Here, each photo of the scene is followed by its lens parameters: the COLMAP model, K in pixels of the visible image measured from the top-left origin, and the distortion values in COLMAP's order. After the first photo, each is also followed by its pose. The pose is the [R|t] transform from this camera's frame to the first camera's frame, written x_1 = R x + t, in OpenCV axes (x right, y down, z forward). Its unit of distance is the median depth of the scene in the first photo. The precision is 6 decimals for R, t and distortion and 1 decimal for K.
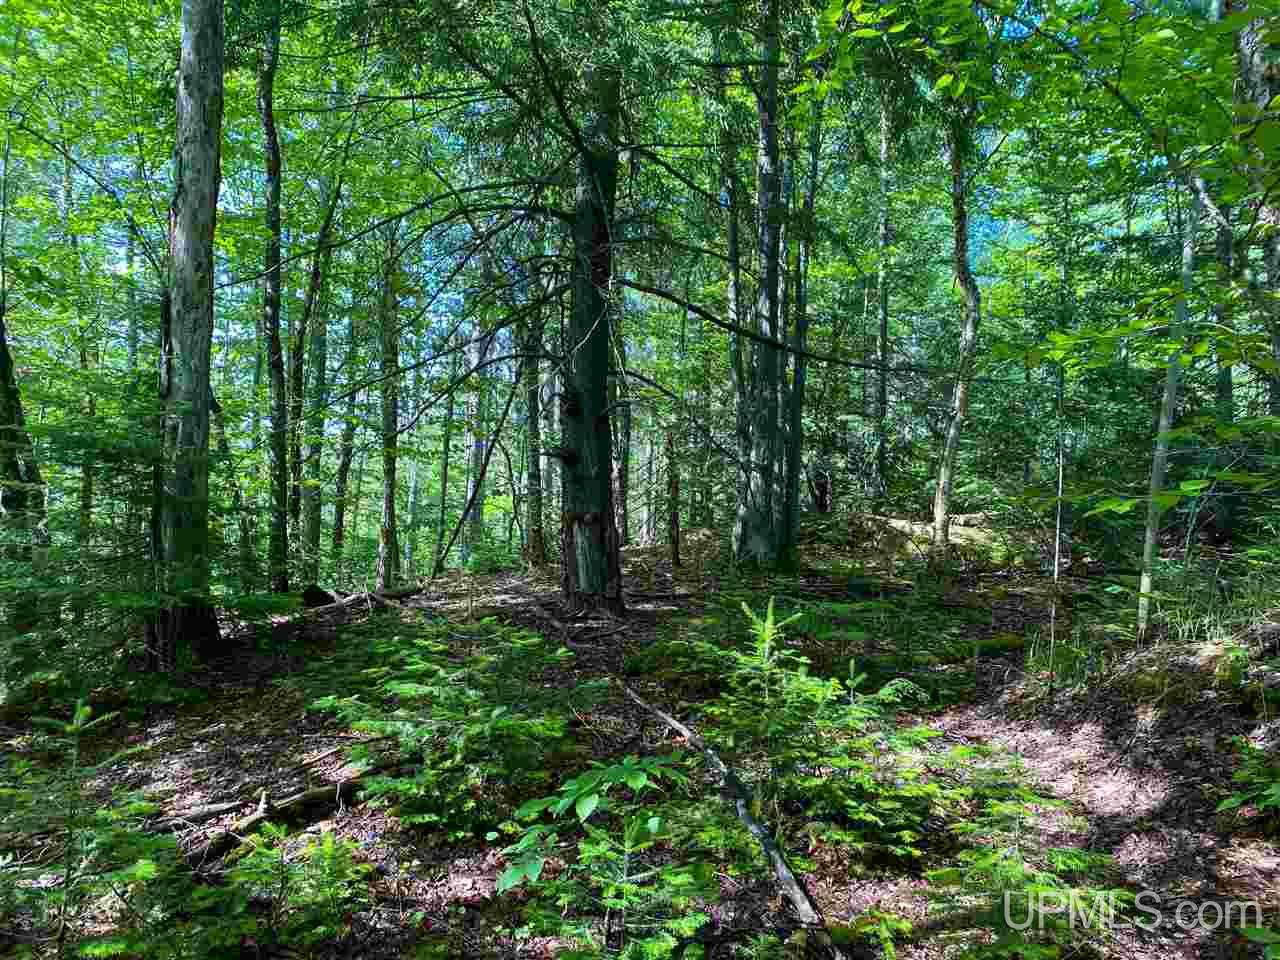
lens RADIAL K [[945.3, 0, 656.5], [0, 945.3, 472.0], [0, 0, 1]] dist [0.068825, -0.116108]
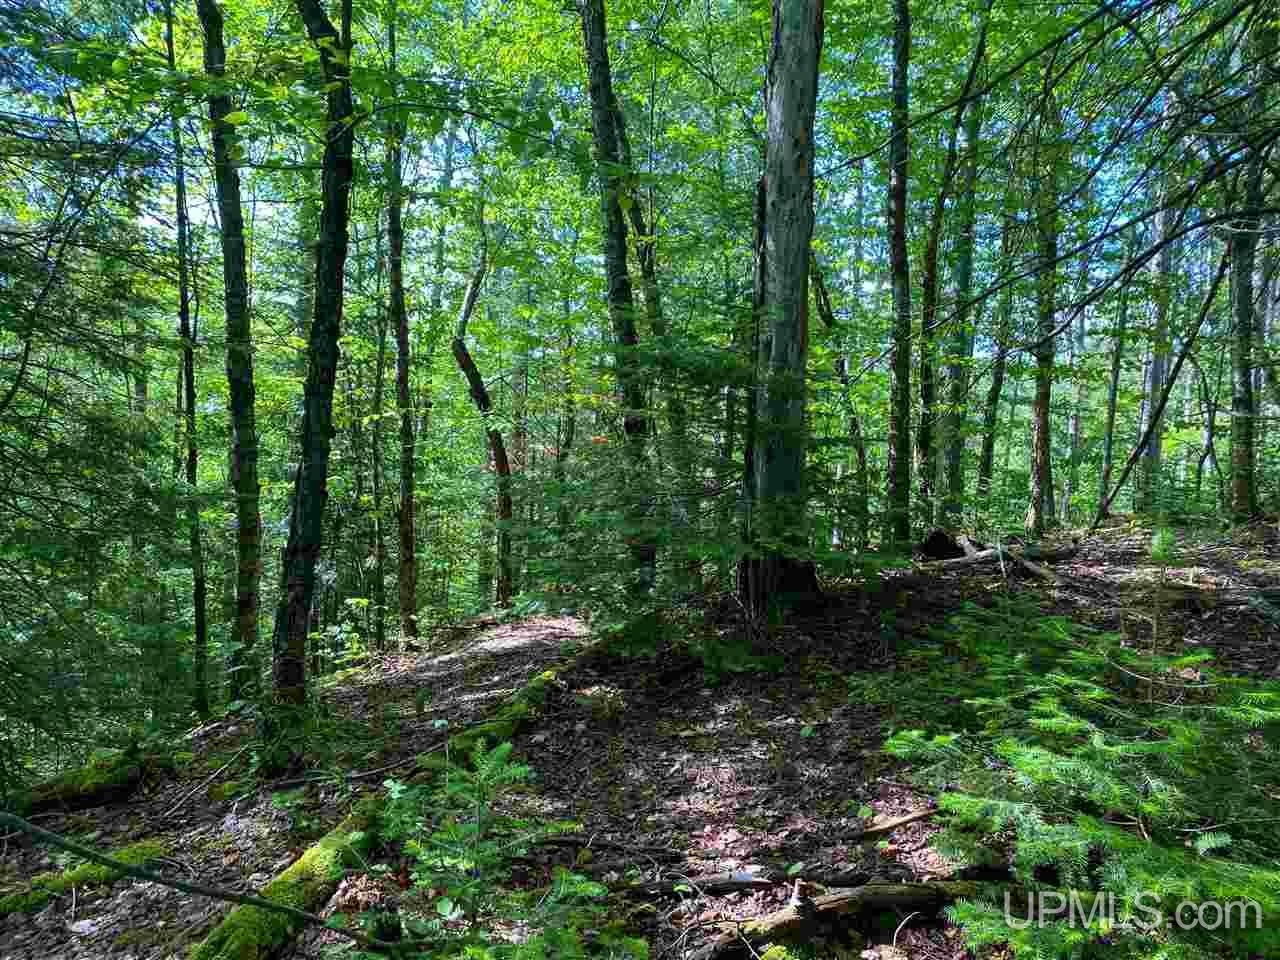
lens RADIAL K [[945.3, 0, 656.5], [0, 945.3, 472.0], [0, 0, 1]] dist [0.068825, -0.116108]
pose [[0.787004, 0.038208, -0.615764, -0.058925], [0.006253, 0.997535, 0.069889, 0.008287], [0.616917, -0.058853, 0.784825, 0.267064]]
